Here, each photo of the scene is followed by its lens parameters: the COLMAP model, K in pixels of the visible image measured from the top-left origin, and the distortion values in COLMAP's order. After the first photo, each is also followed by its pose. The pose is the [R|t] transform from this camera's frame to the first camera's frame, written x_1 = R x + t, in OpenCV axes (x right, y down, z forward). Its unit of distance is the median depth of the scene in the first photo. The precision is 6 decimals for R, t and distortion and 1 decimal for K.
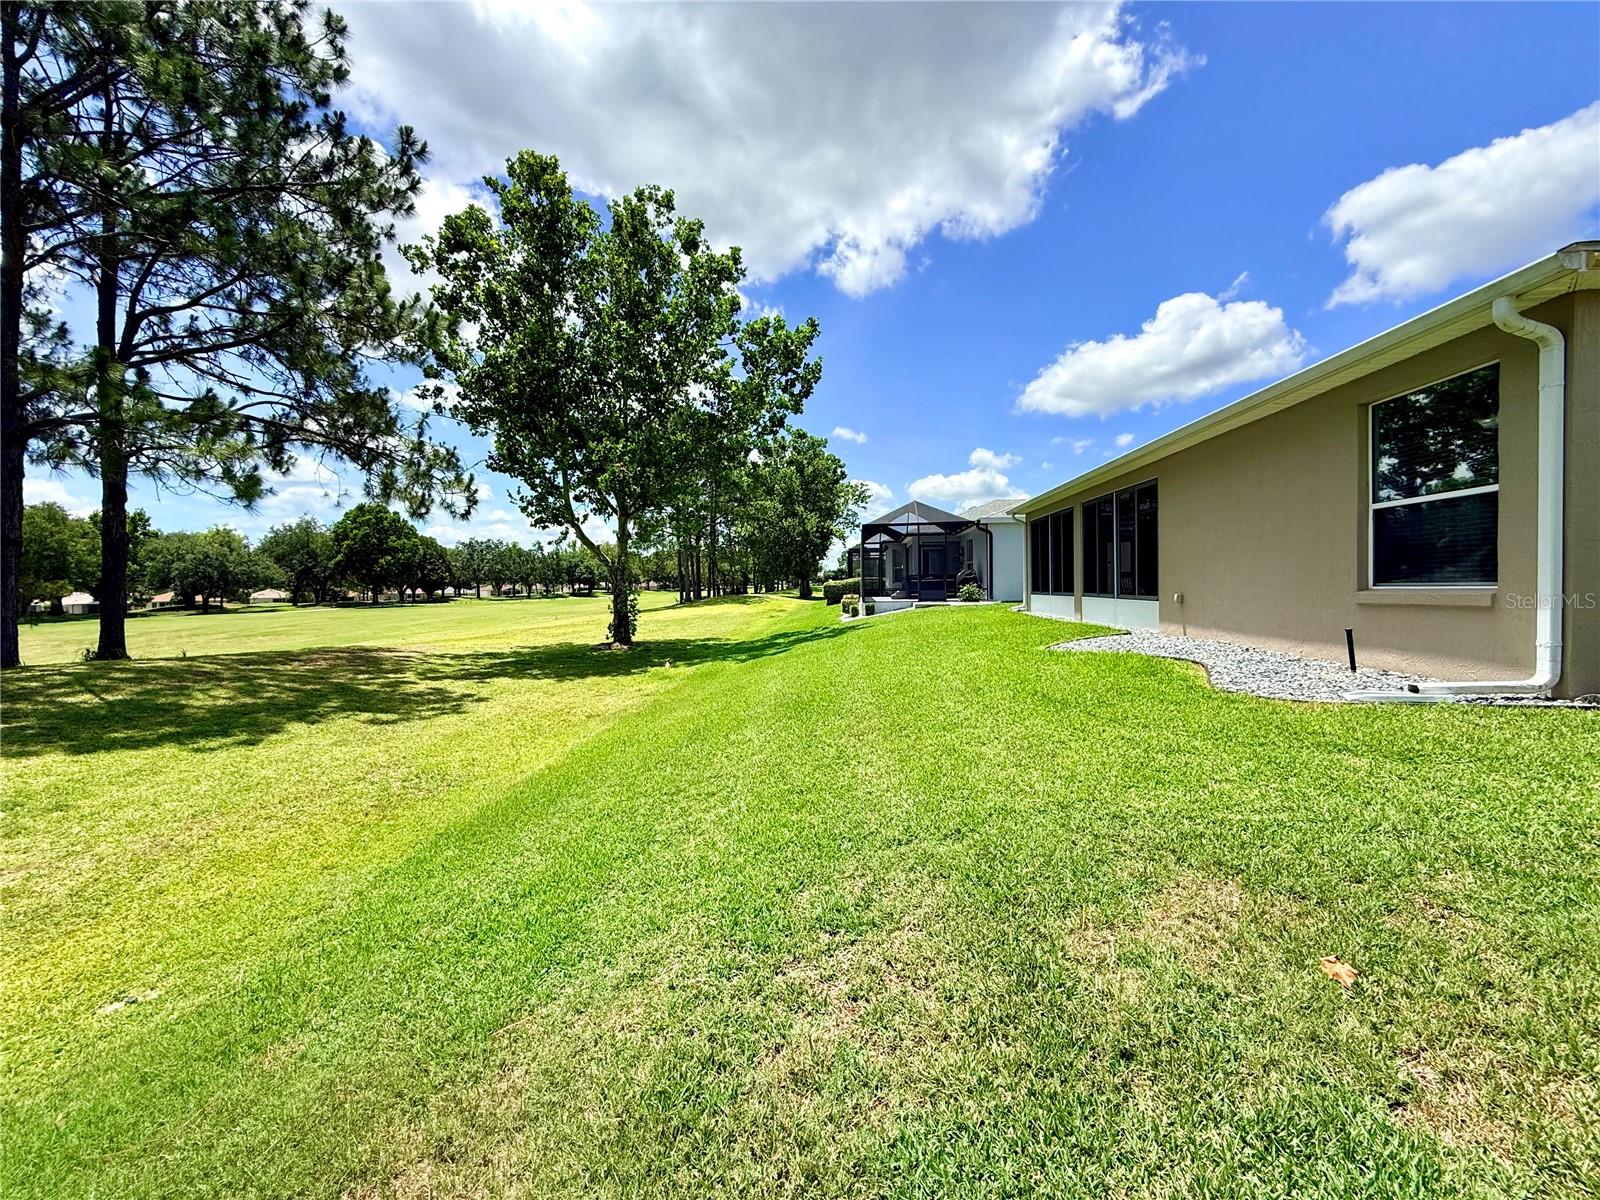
lens RADIAL K [[635.5, 0, 796.0], [0, 635.5, 599.0], [0, 0, 1]] dist [-0.000880, -0.000278]
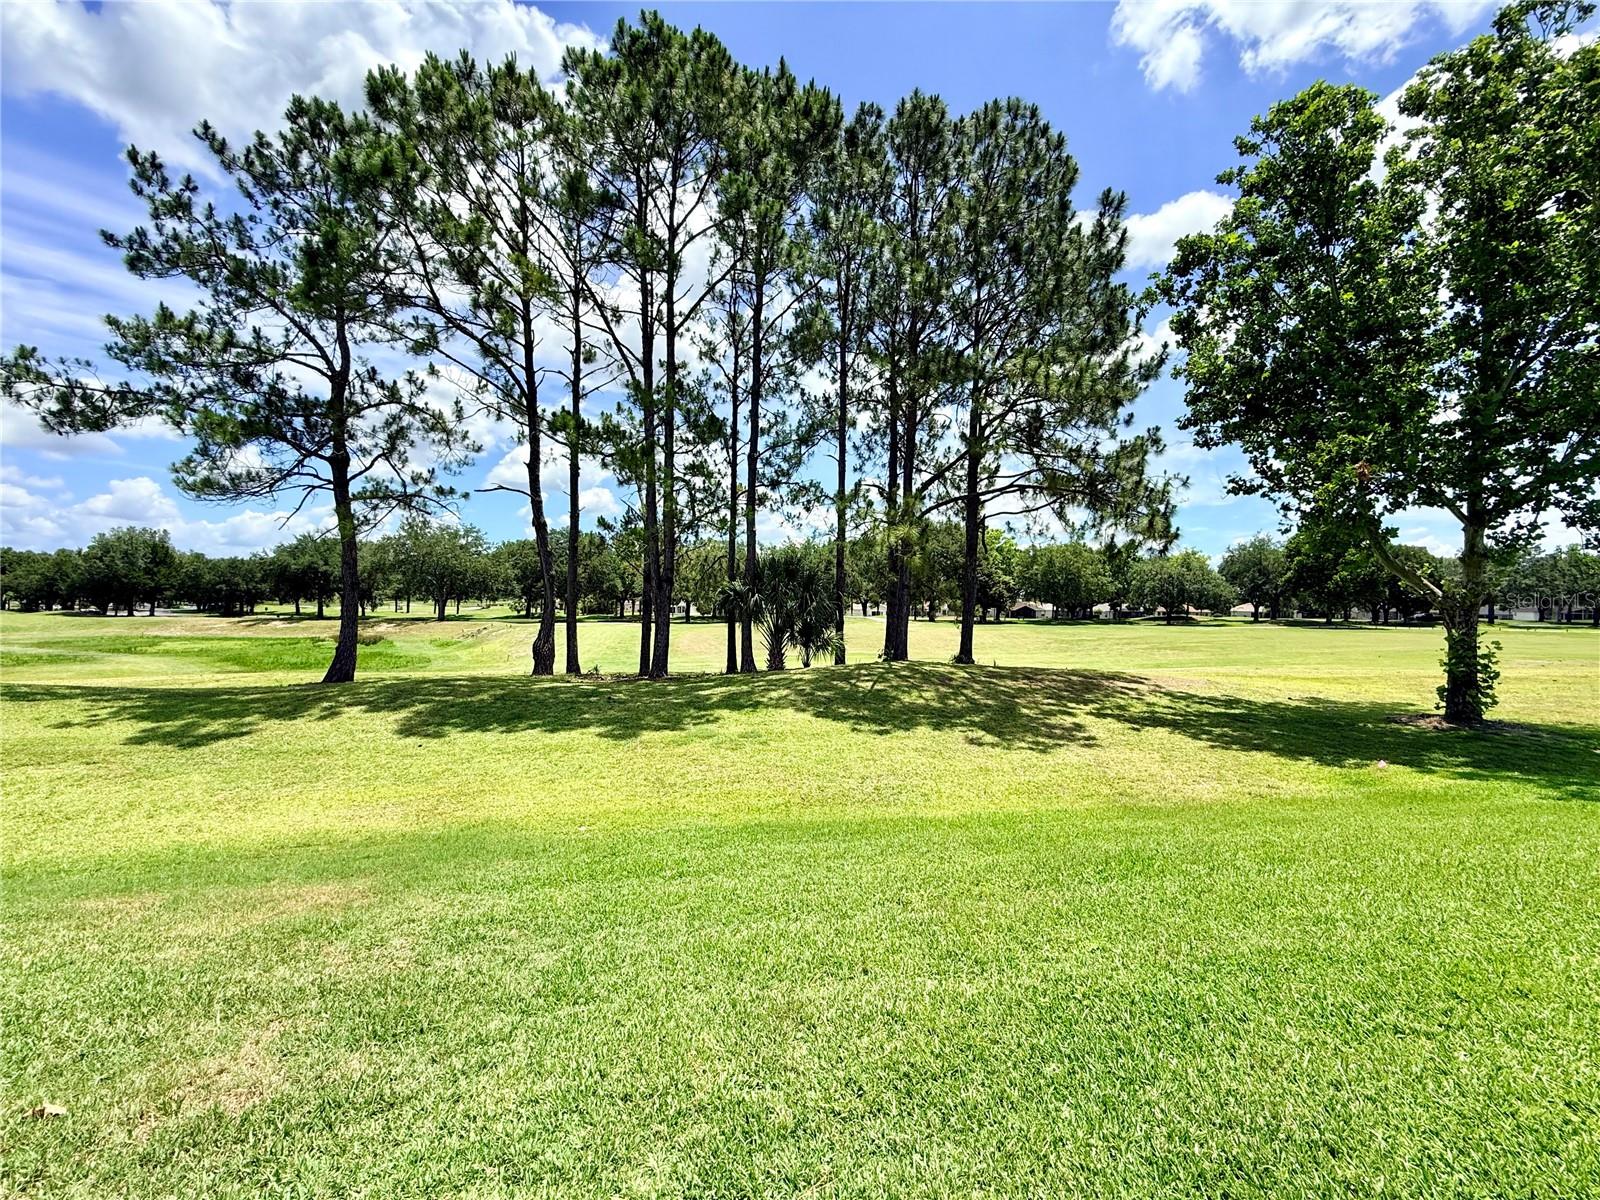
lens RADIAL K [[635.5, 0, 796.0], [0, 635.5, 599.0], [0, 0, 1]] dist [-0.000880, -0.000278]
pose [[0.238947, 0.018117, -0.970864, 0.267534], [-0.038294, 0.999224, 0.009222, -0.046935], [0.970277, 0.034975, 0.239455, 0.232702]]
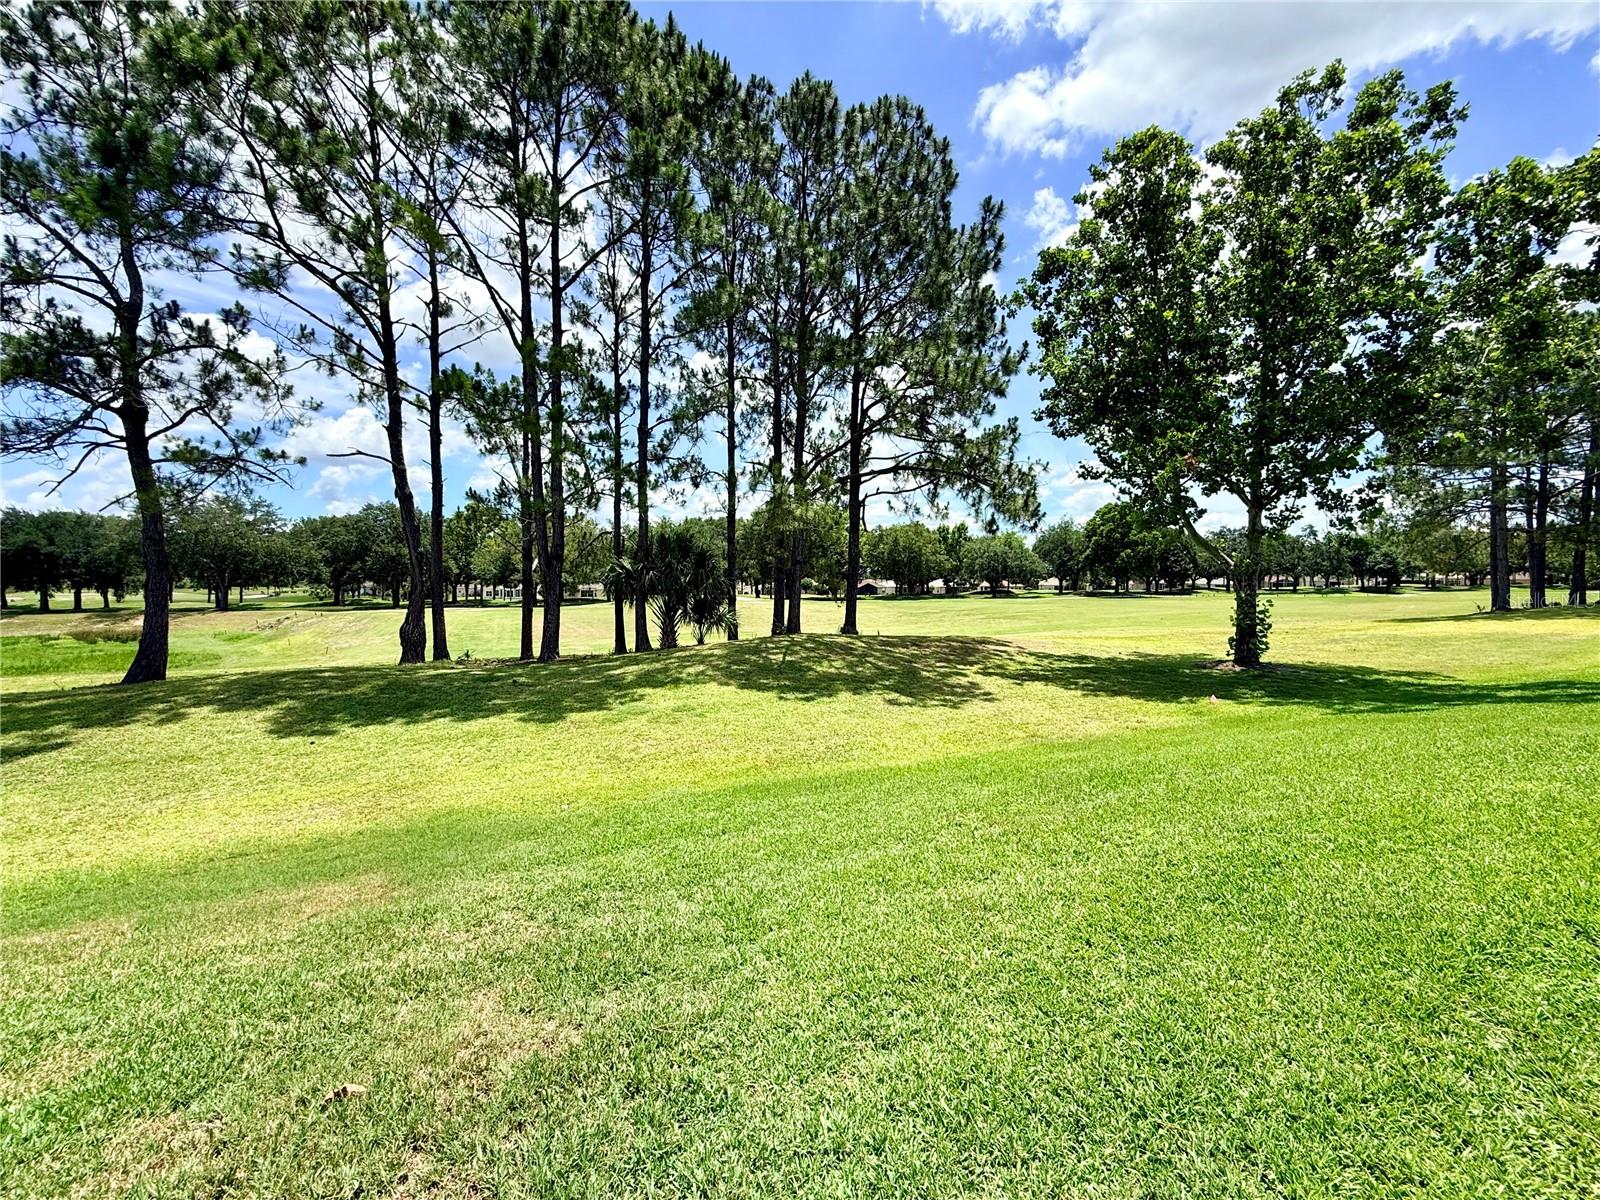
lens RADIAL K [[635.5, 0, 796.0], [0, 635.5, 599.0], [0, 0, 1]] dist [-0.000880, -0.000278]
pose [[0.462879, 0.040539, -0.885494, 0.250008], [-0.025183, 0.999152, 0.032578, -0.034992], [0.886064, 0.007219, 0.463507, 0.135505]]
